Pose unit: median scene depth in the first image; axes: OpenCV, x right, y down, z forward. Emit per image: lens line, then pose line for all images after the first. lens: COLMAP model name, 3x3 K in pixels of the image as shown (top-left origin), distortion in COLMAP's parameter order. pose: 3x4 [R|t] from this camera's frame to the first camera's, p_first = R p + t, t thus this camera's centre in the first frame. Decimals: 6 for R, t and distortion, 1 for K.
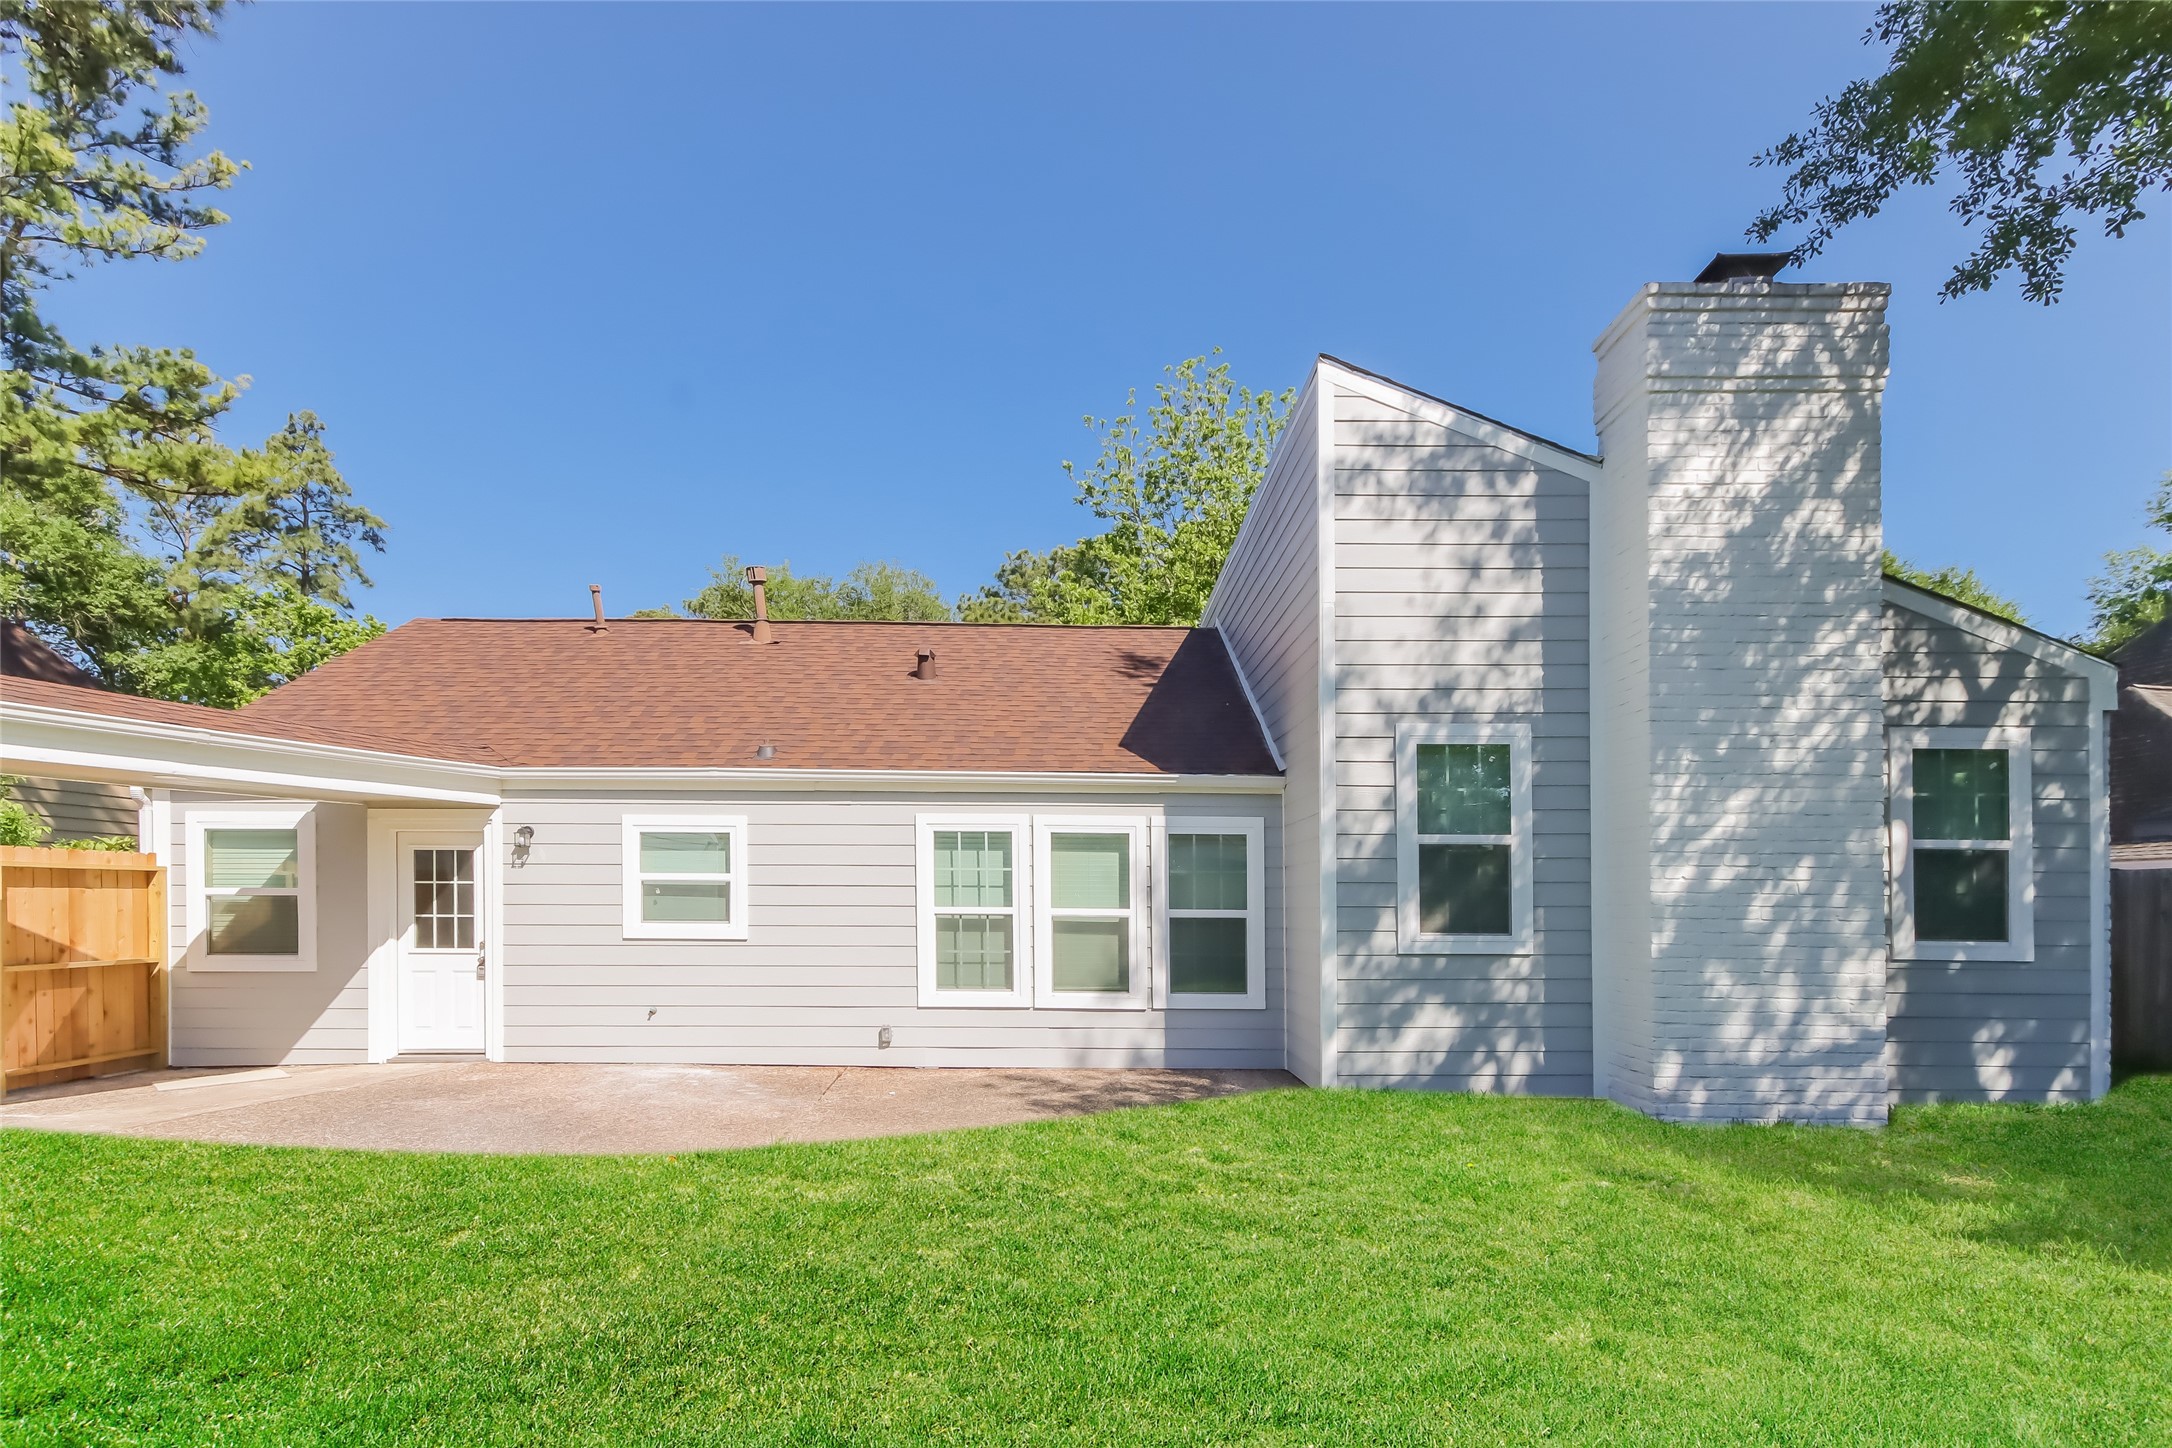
lens RADIAL K [[1024.8, 0, 1085.0], [0, 1024.8, 831.1], [0, 0, 1]] dist [0.019679, 0.000314]
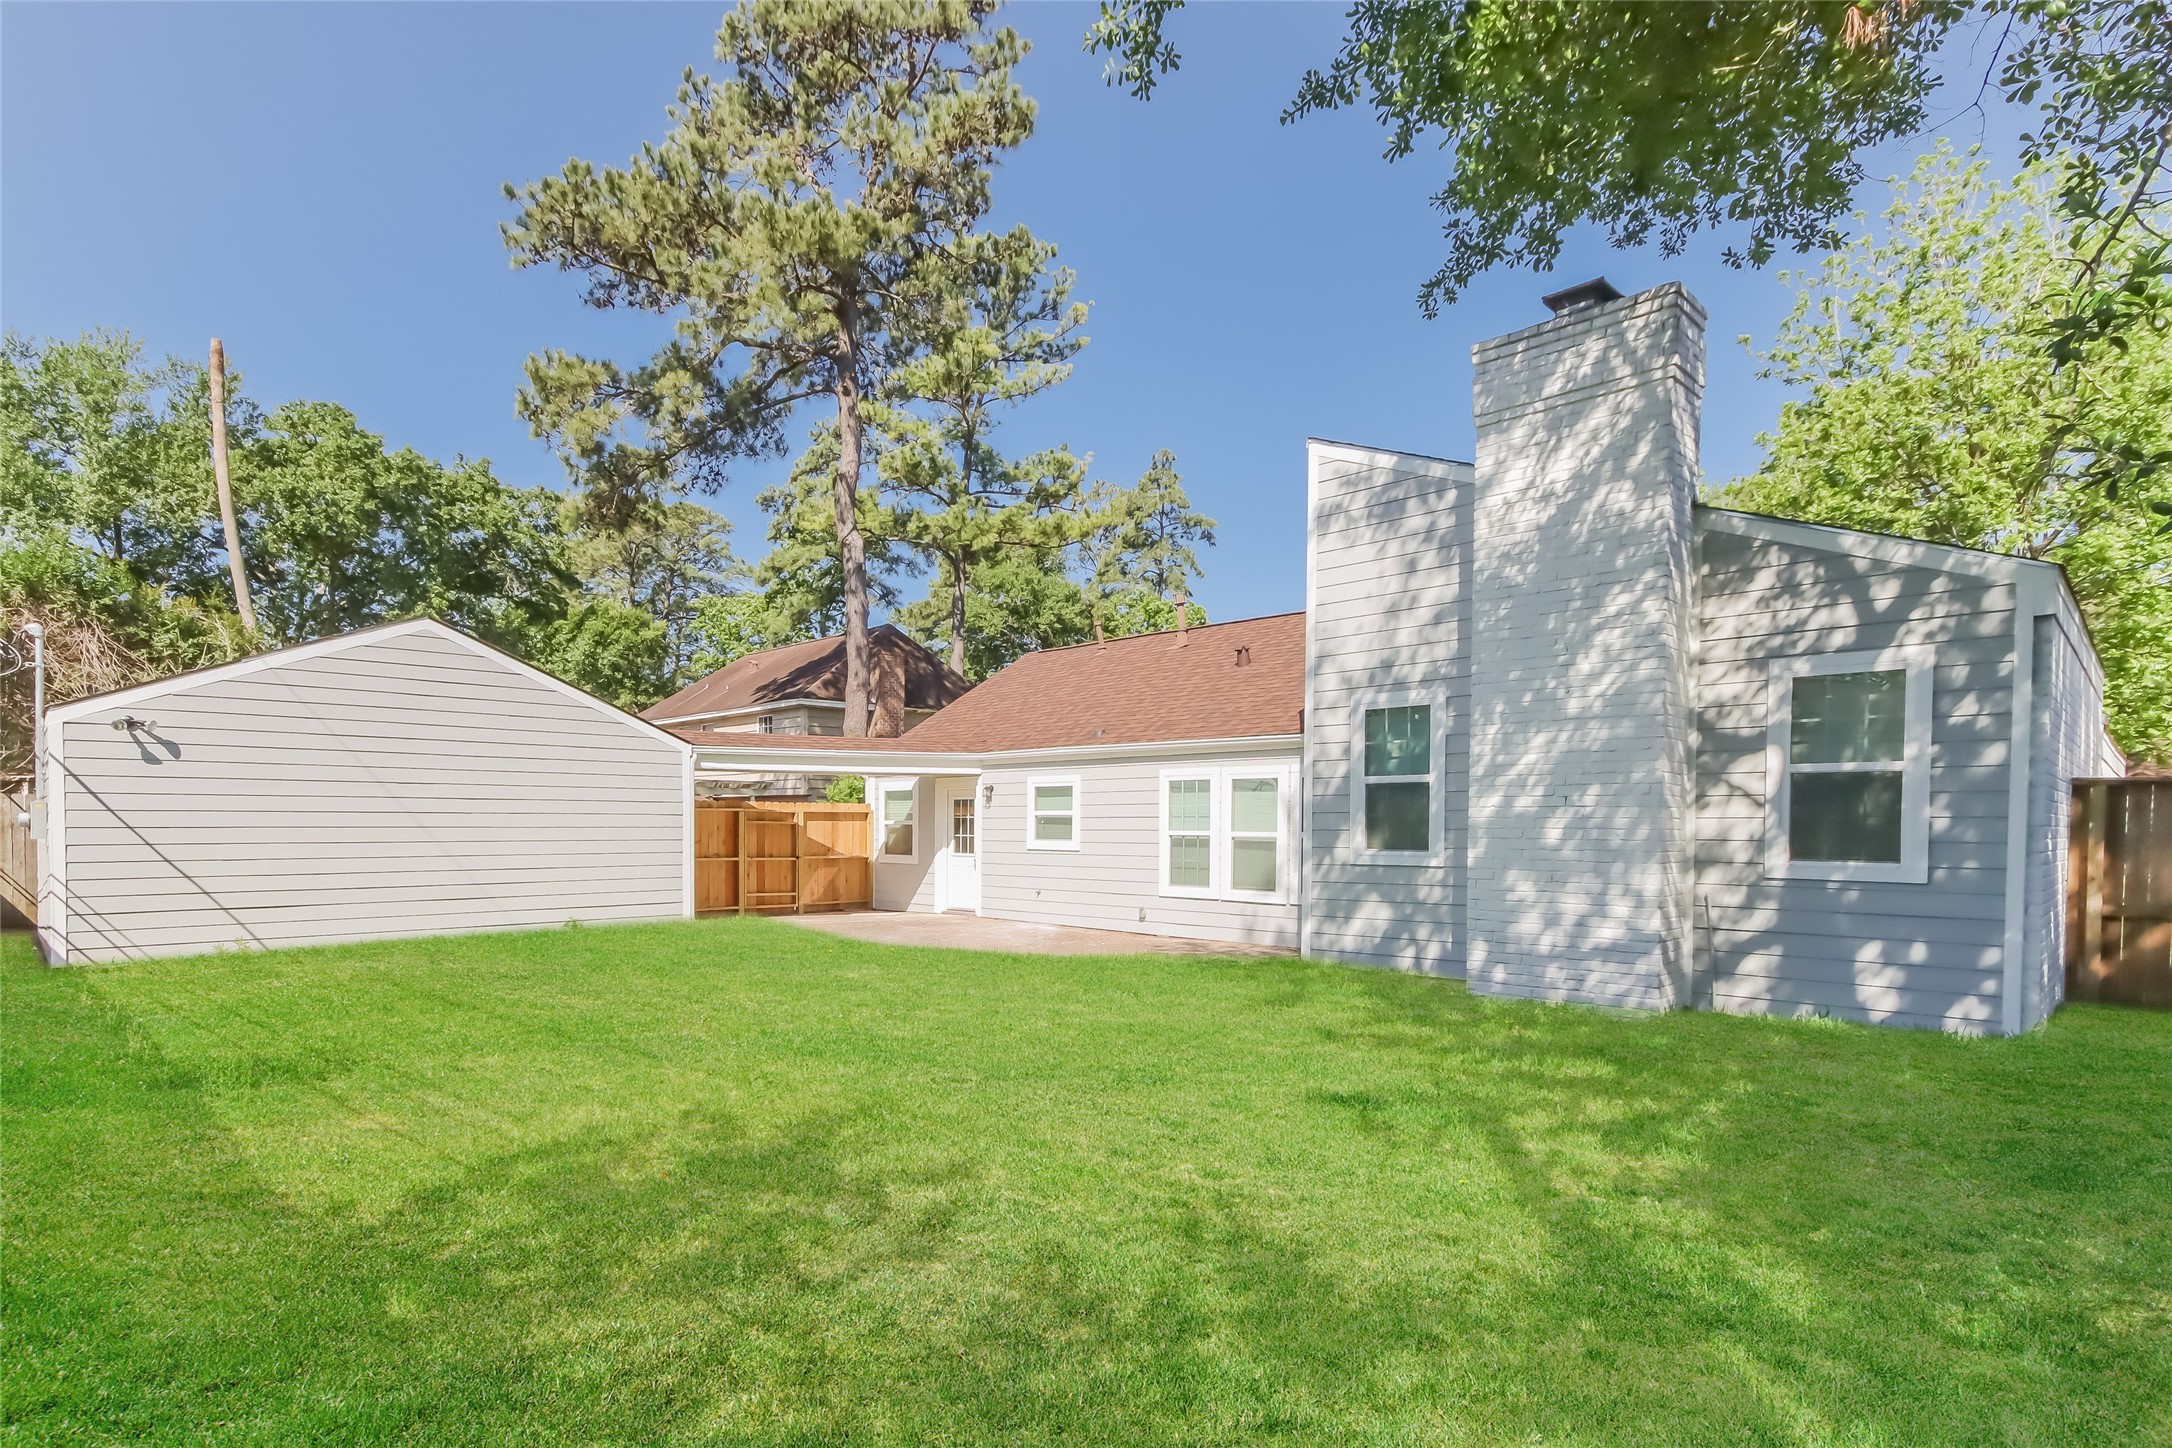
lens RADIAL K [[1096.3, 0, 1086.0], [0, 1096.3, 724.0], [0, 0, 1]] dist [-0.001763, -0.000315]
pose [[0.715035, -0.067209, -0.695850, 1.074194], [0.039499, 0.997662, -0.055772, 0.001483], [0.697972, 0.012394, 0.716018, -0.298119]]
